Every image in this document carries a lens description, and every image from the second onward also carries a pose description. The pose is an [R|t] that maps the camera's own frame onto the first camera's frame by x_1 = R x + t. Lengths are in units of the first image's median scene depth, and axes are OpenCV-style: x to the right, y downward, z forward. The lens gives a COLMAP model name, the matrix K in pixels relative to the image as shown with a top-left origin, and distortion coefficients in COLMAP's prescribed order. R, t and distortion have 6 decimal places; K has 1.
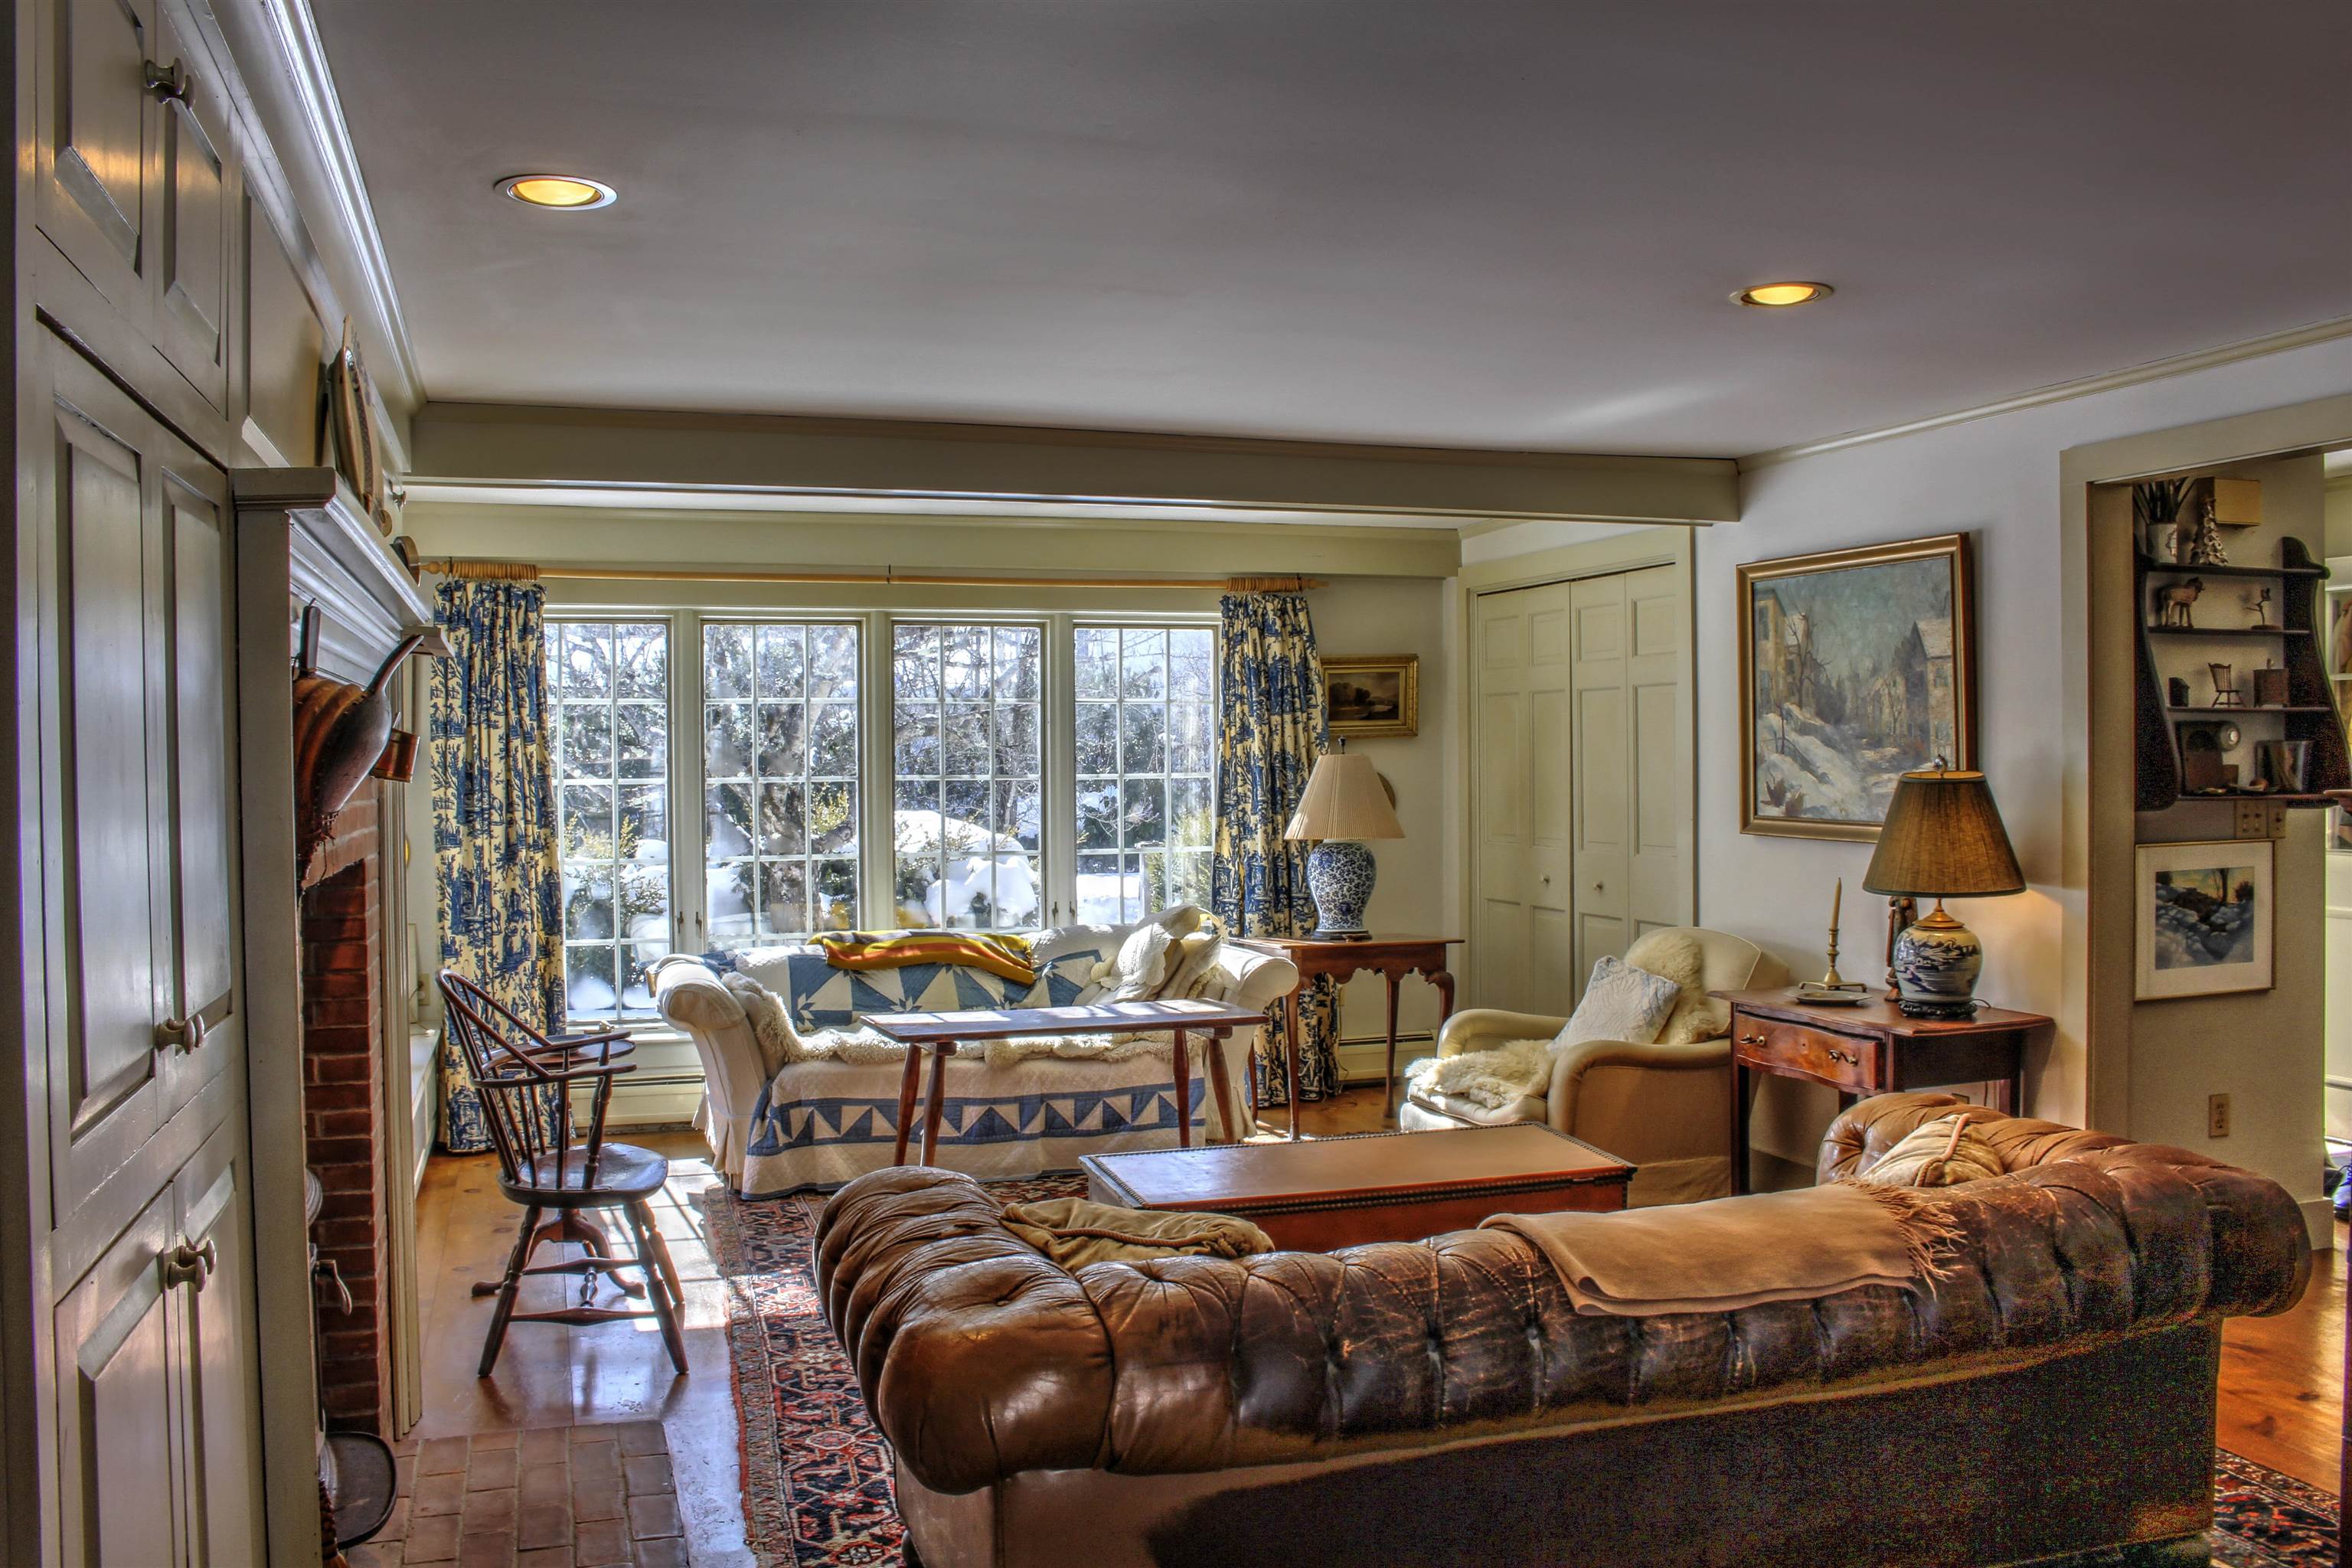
lens RADIAL K [[1945.8, 0, 1150.2], [0, 1945.8, 773.5], [0, 0, 1]] dist [-0.131649, 0.065154]
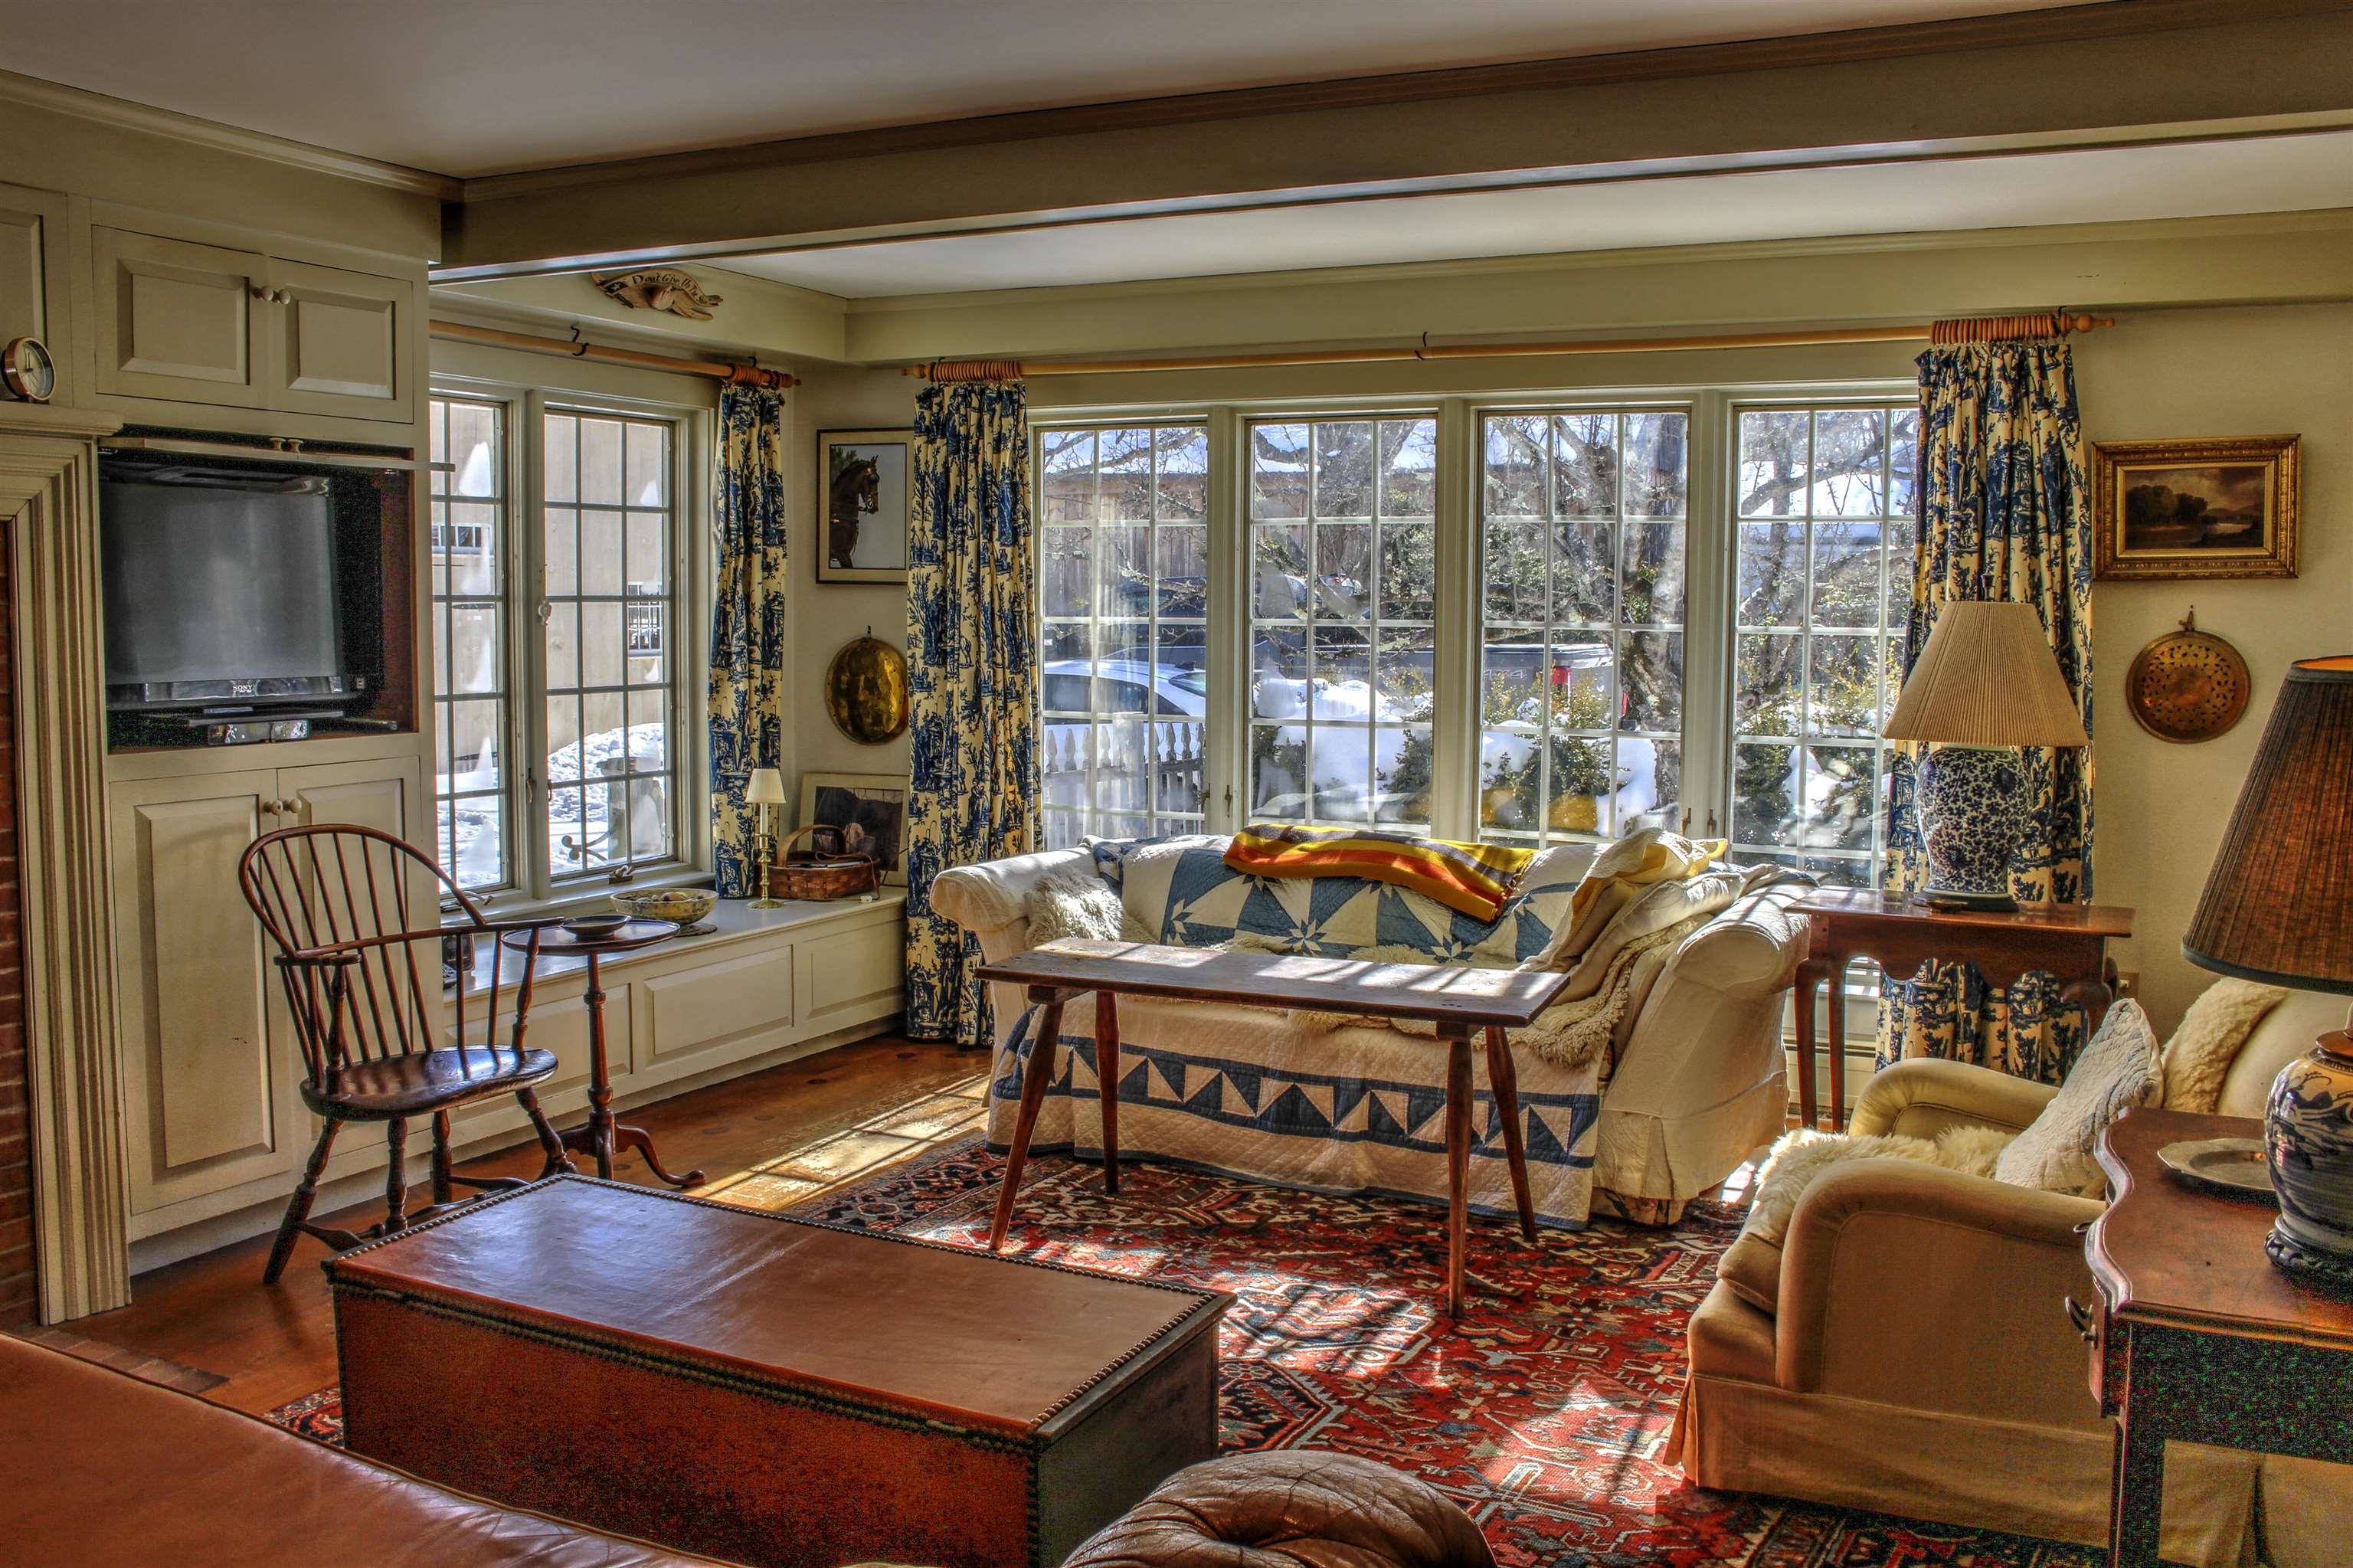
lens RADIAL K [[2082.3, 0, 1173.6], [0, 2082.3, 778.8], [0, 0, 1]] dist [-0.152622, 0.133780]
pose [[0.722754, 0.071696, -0.687376, 0.373514], [-0.018448, 0.996251, 0.084516, -0.004084], [0.690859, -0.048403, 0.721367, 0.390037]]
